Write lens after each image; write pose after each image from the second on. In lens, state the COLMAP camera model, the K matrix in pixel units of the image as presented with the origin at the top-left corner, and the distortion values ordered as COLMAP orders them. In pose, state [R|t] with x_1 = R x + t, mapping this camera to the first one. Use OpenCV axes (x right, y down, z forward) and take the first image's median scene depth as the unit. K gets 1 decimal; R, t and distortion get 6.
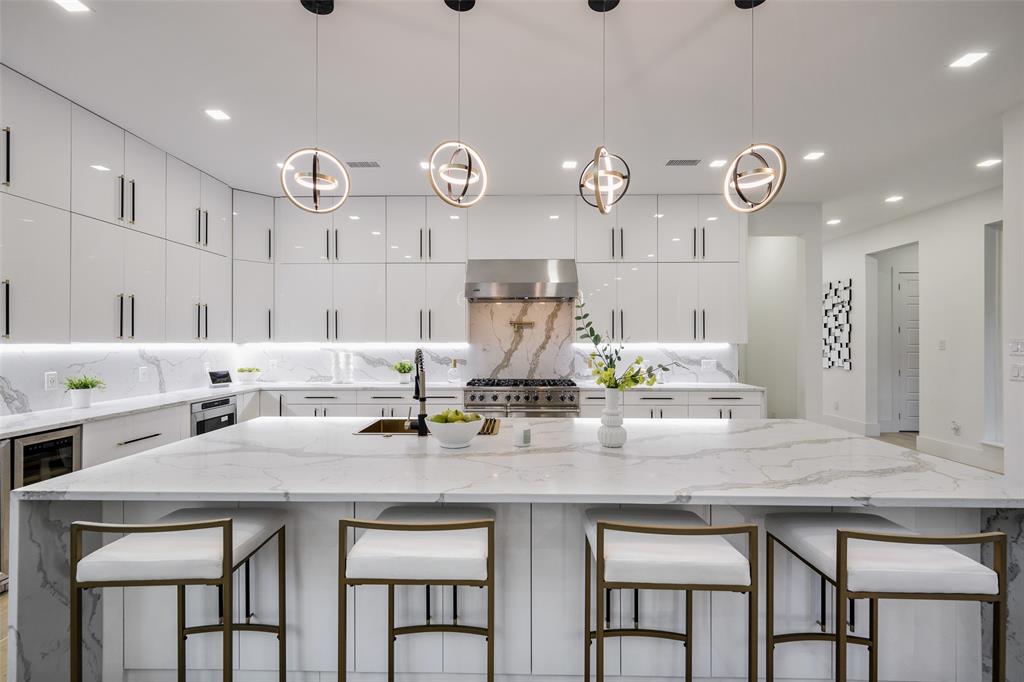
lens RADIAL K [[448.2, 0, 512.0], [0, 448.2, 341.0], [0, 0, 1]] dist [0.000526, -0.000003]
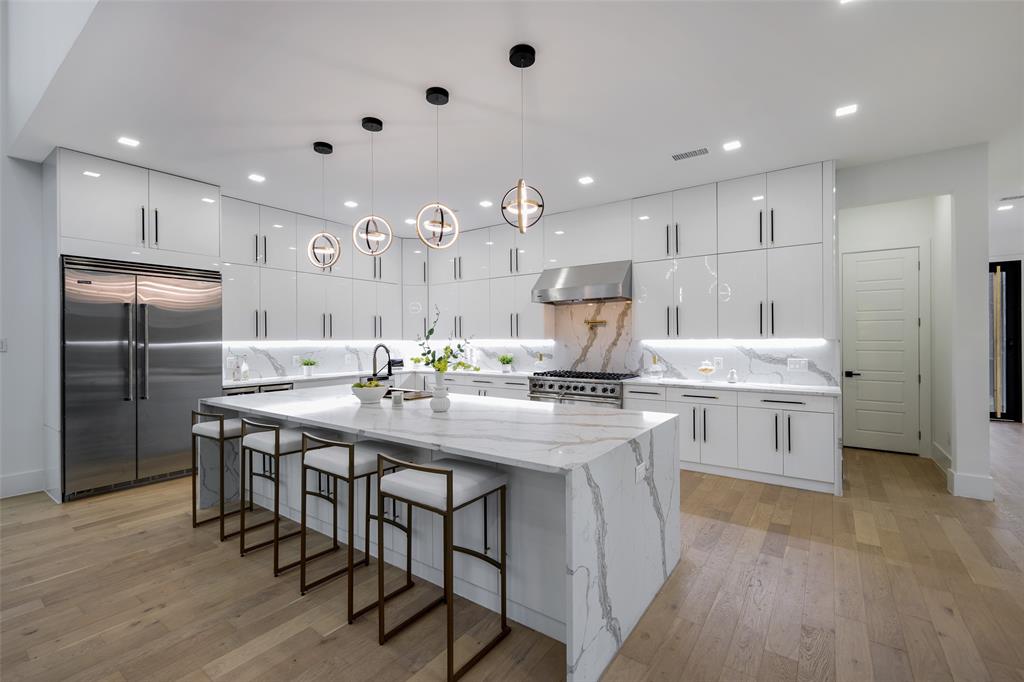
lens RADIAL K [[439.5, 0, 512.0], [0, 439.5, 341.0], [0, 0, 1]] dist [0.001327, 0.000028]
pose [[0.822958, -0.002542, -0.568097, 0.497641], [0.005717, 0.999976, 0.003807, 0.002104], [0.568074, -0.006381, 0.822953, -0.009606]]
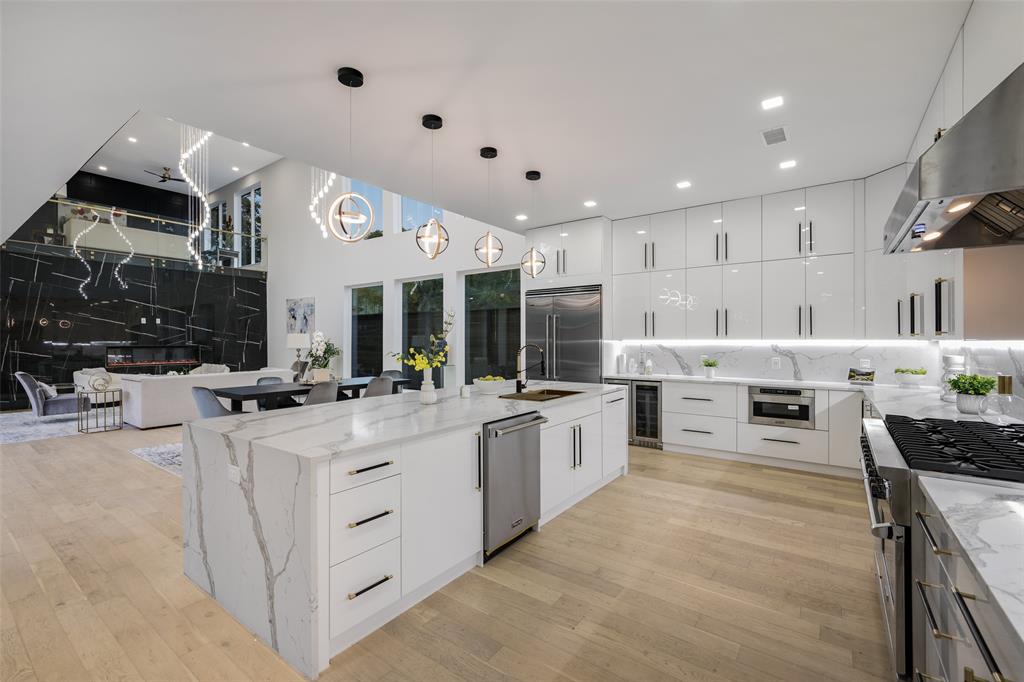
lens RADIAL K [[439.5, 0, 512.0], [0, 439.5, 341.0], [0, 0, 1]] dist [0.001327, 0.000028]
pose [[-0.573164, 0.001747, -0.819439, 0.550005], [0.001007, 0.999998, 0.001427, 0.003939], [0.819440, -0.000007, -0.573164, 0.875982]]
